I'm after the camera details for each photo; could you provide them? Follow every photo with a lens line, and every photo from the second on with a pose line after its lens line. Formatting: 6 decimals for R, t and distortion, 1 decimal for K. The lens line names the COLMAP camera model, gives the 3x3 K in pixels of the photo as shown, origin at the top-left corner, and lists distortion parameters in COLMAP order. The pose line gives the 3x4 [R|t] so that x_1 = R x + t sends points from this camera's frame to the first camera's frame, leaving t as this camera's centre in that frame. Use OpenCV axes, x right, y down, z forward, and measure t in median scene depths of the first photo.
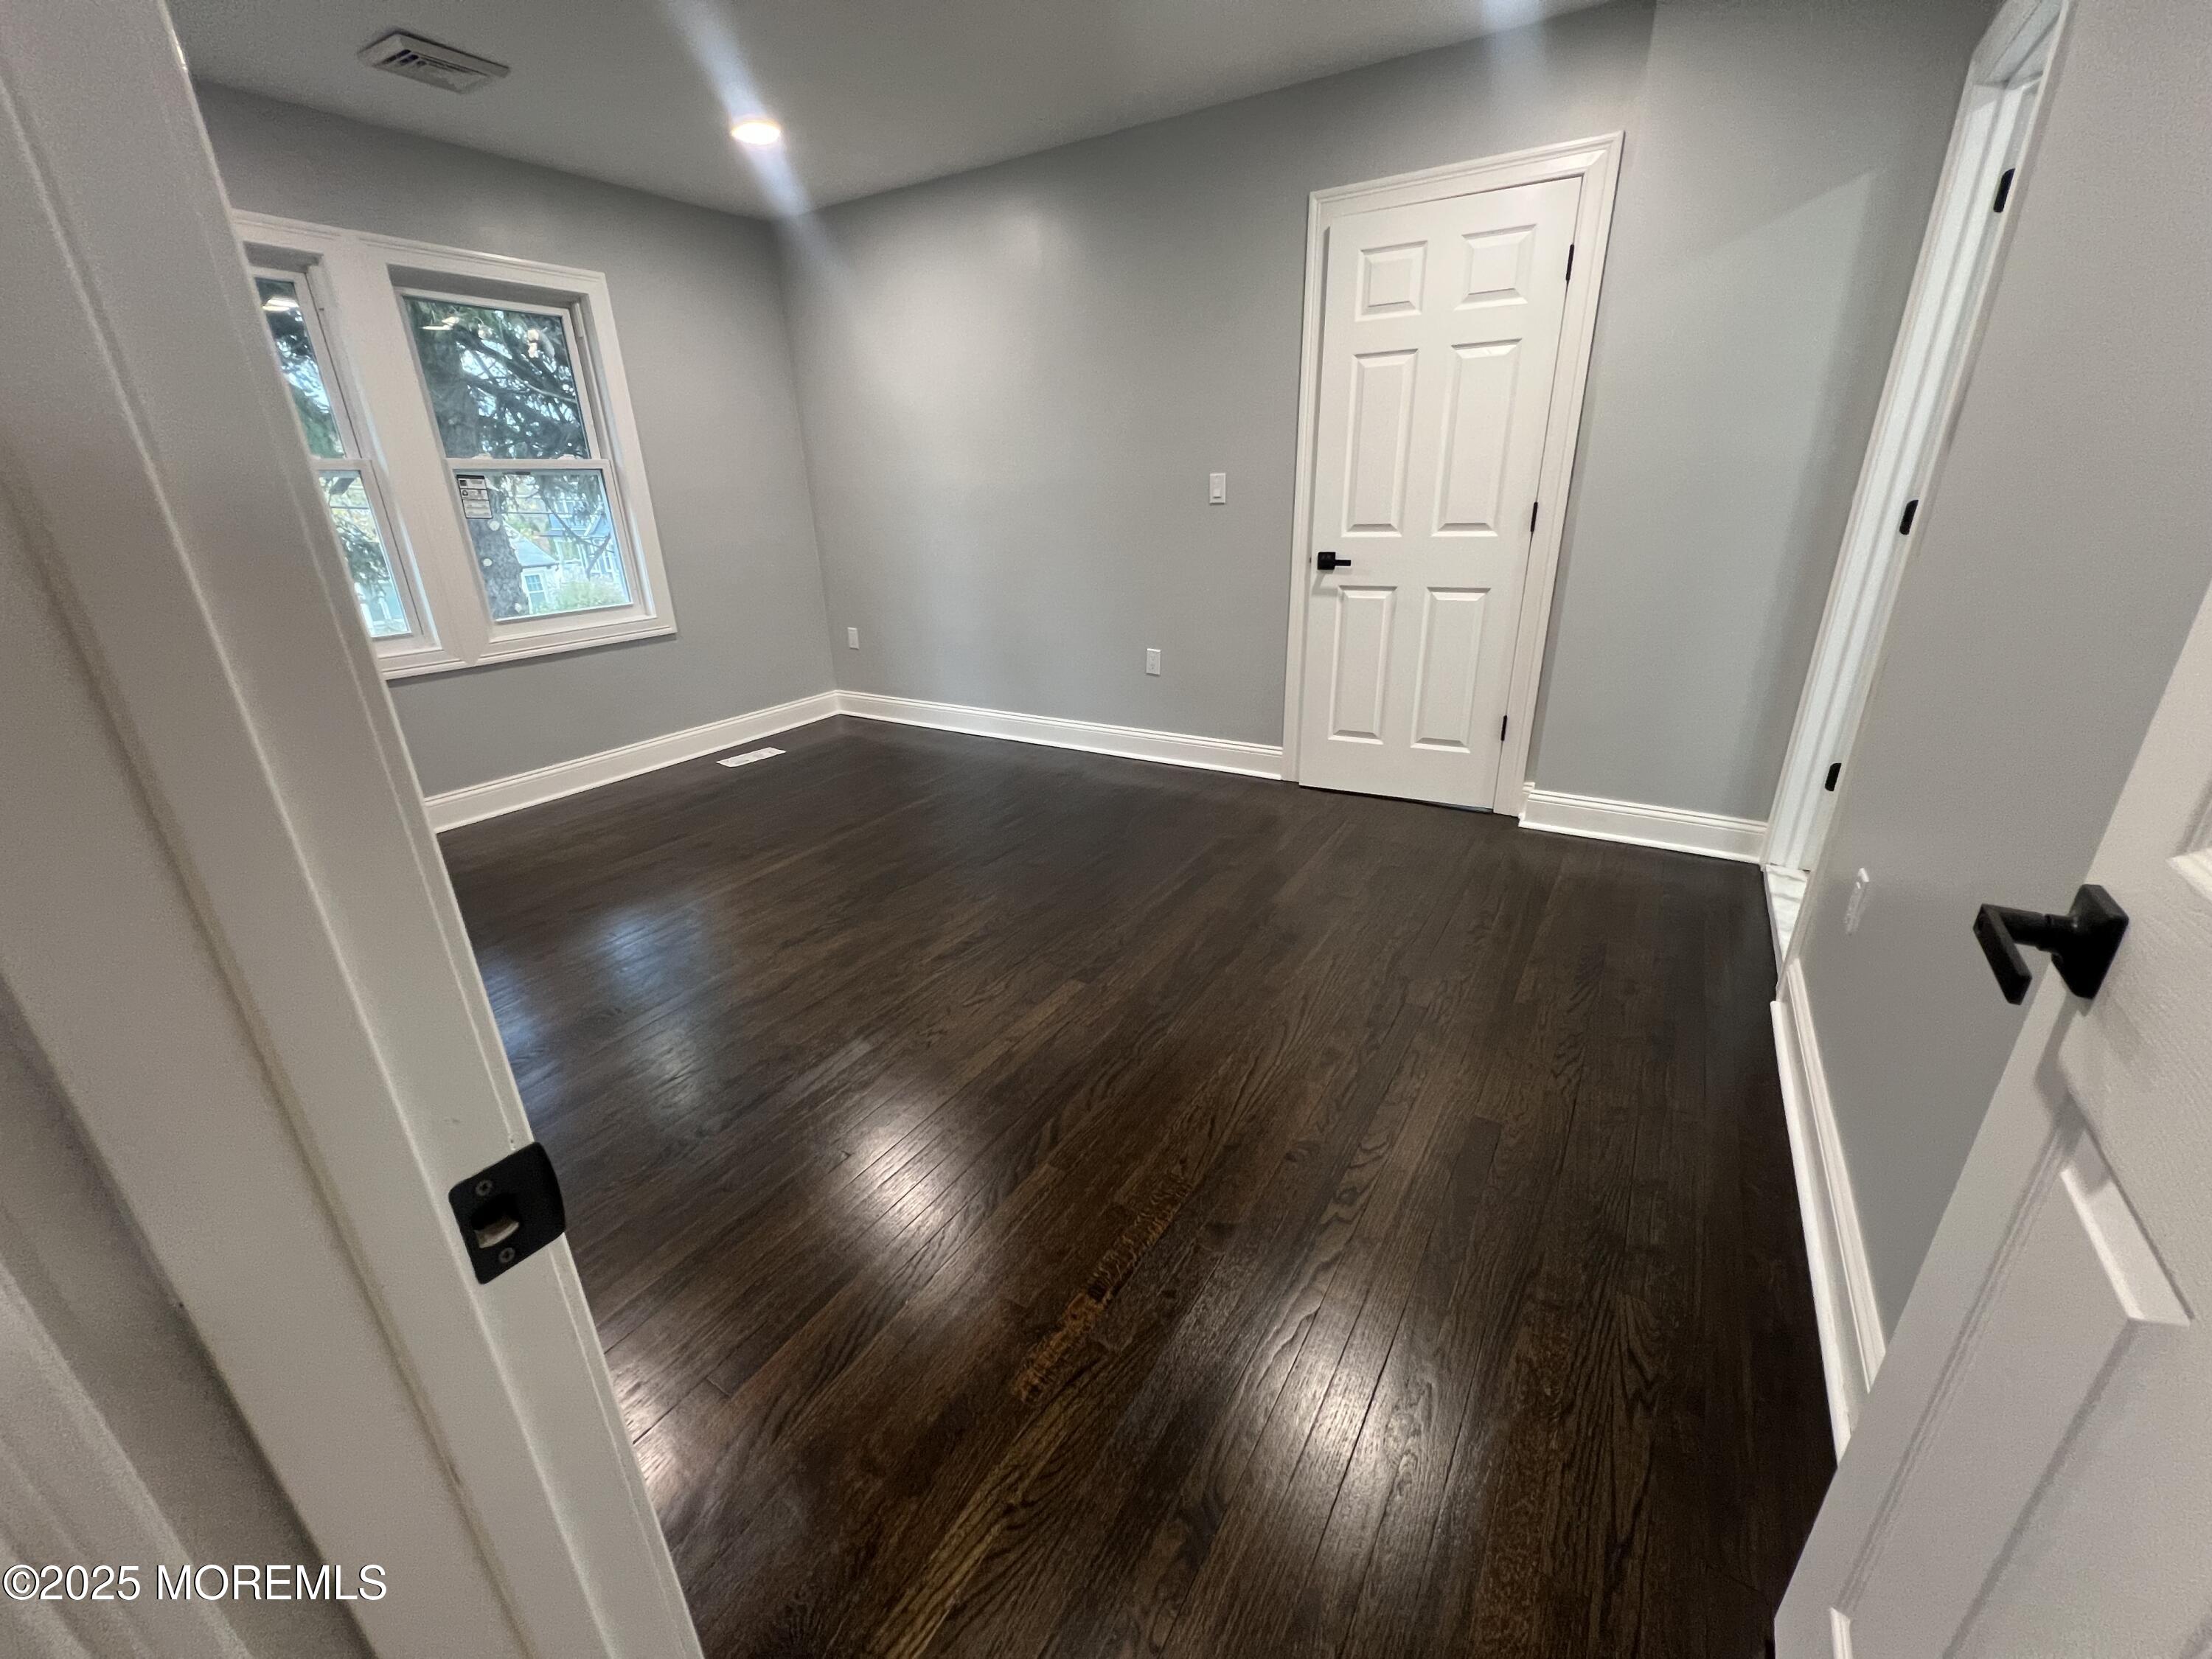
lens RADIAL K [[877.9, 0, 1106.0], [0, 877.9, 829.5], [0, 0, 1]] dist [0.000804, 0.000013]
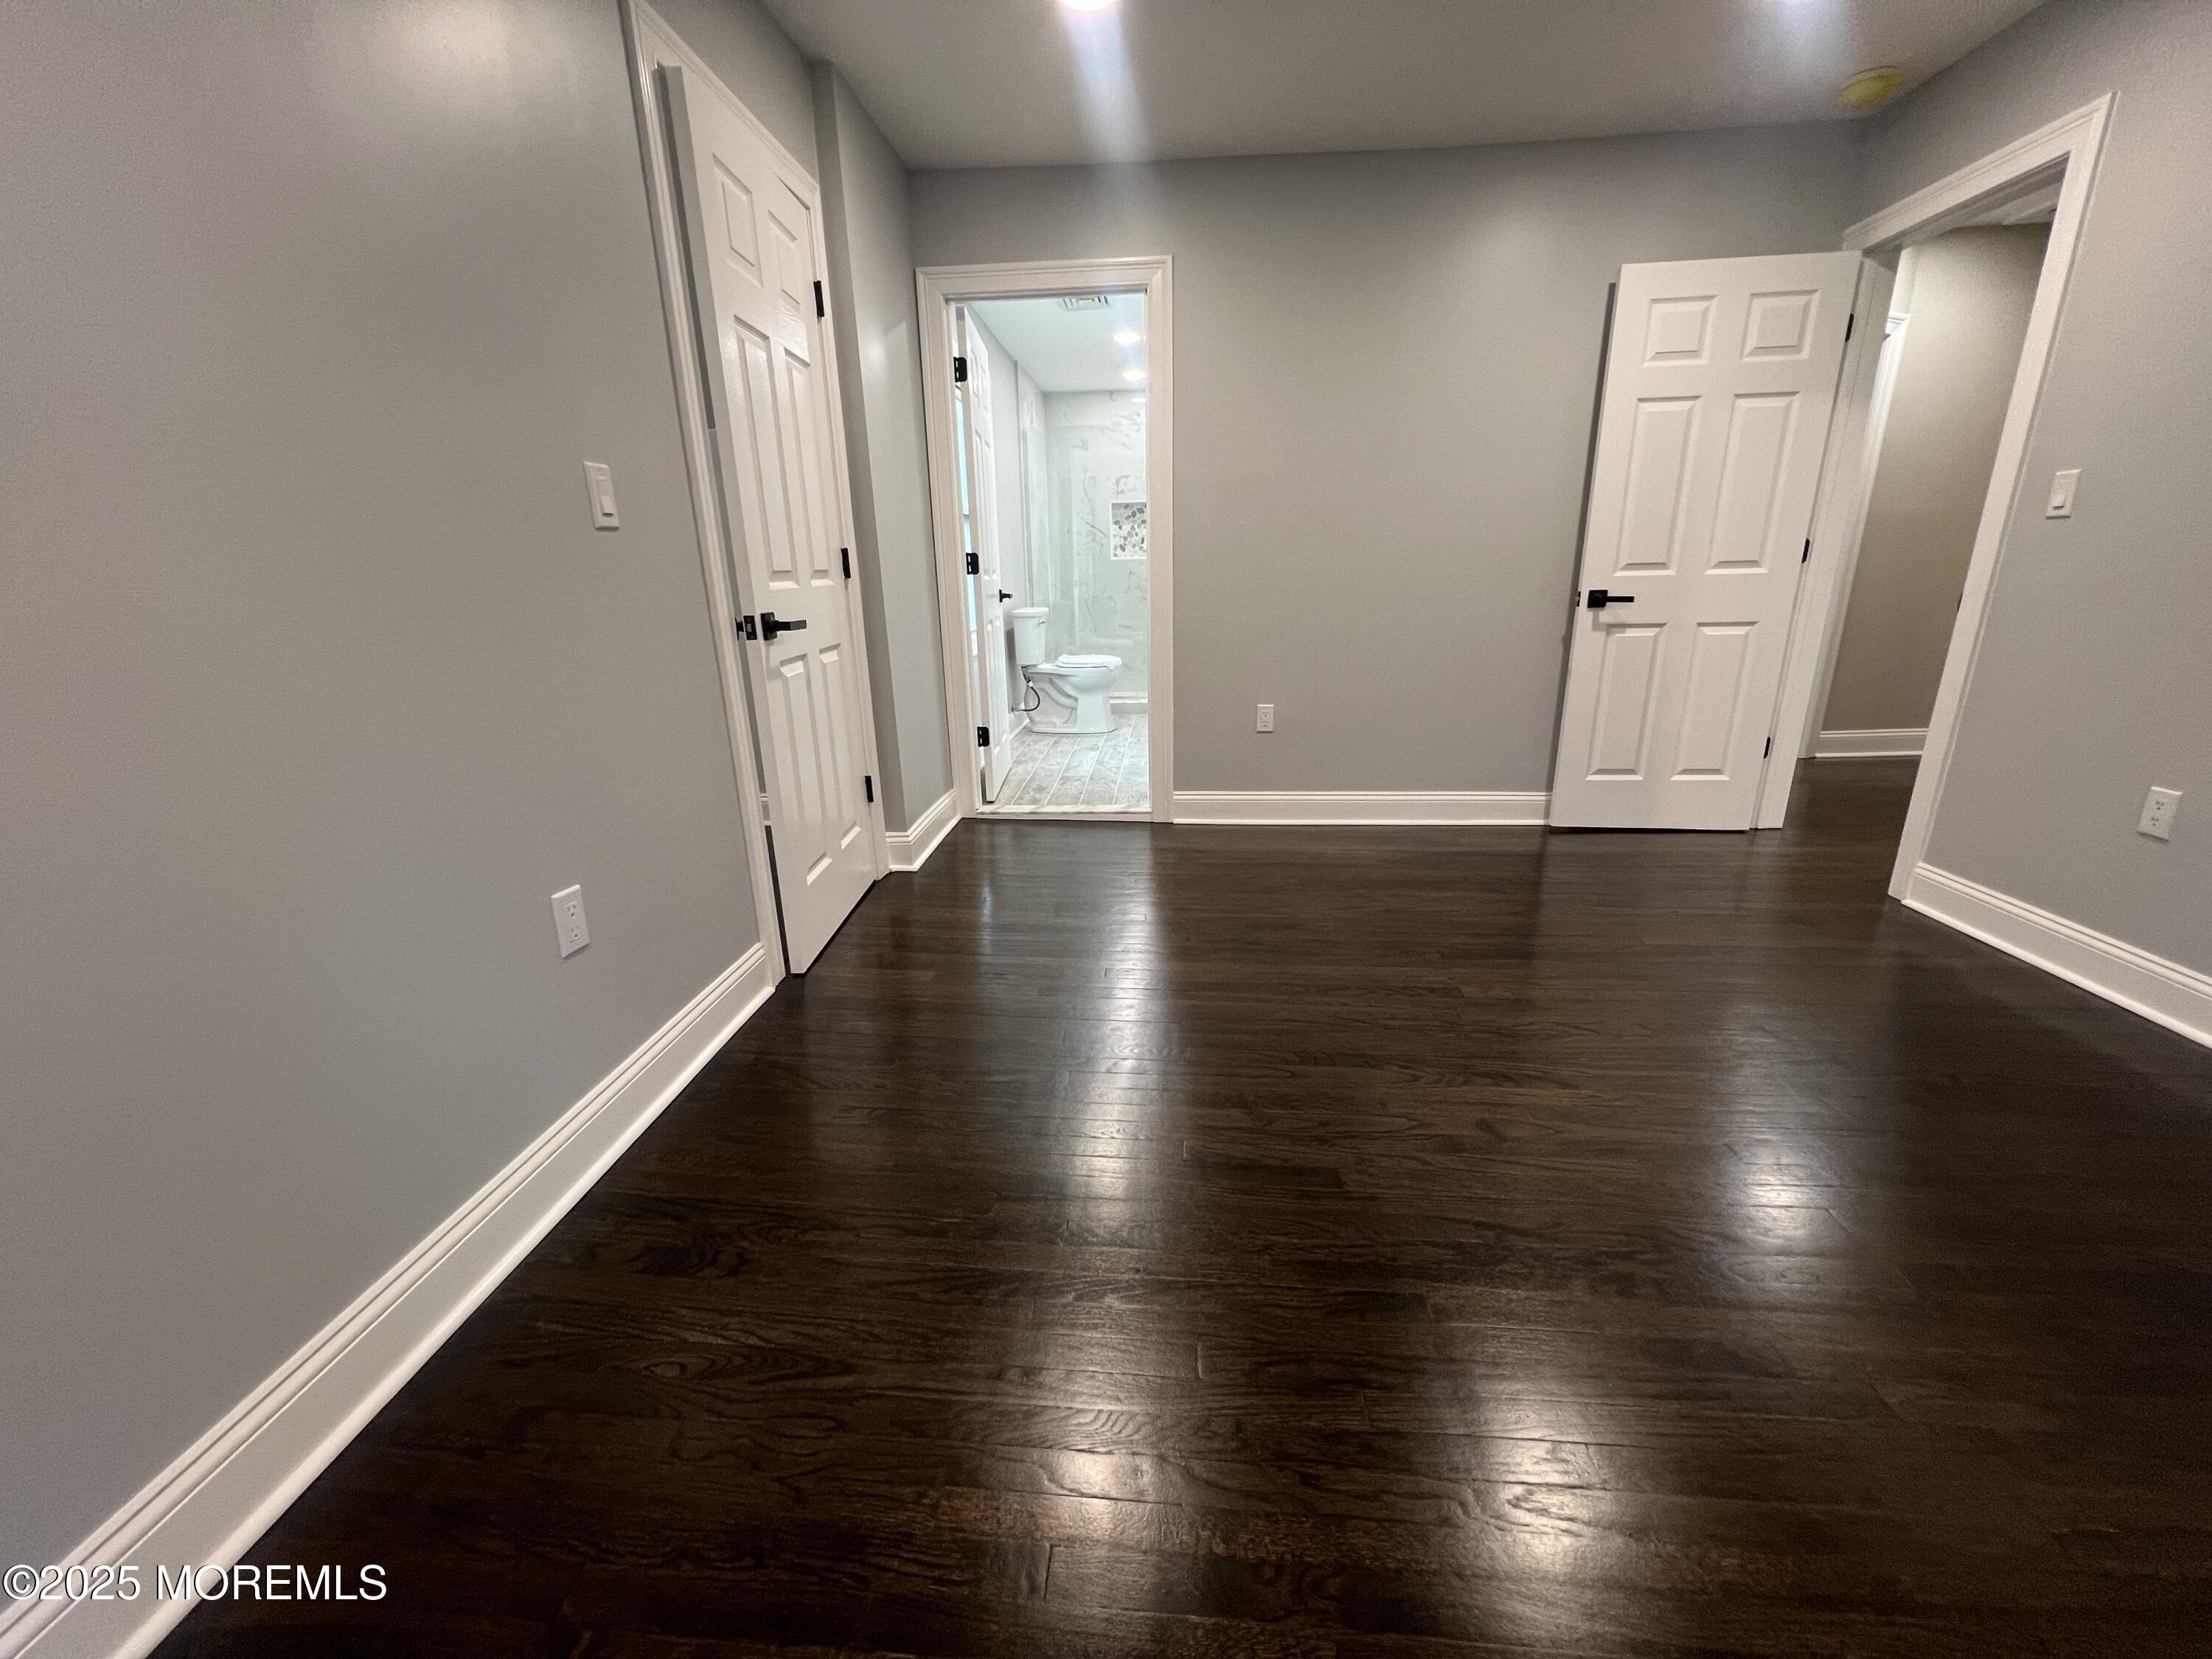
lens RADIAL K [[877.9, 0, 1106.0], [0, 877.9, 829.5], [0, 0, 1]] dist [0.000804, 0.000013]
pose [[-0.455278, -0.216529, 0.863618, -0.458462], [0.359412, 0.842739, 0.400767, -0.356649], [-0.814582, 0.492856, -0.305857, 1.091326]]
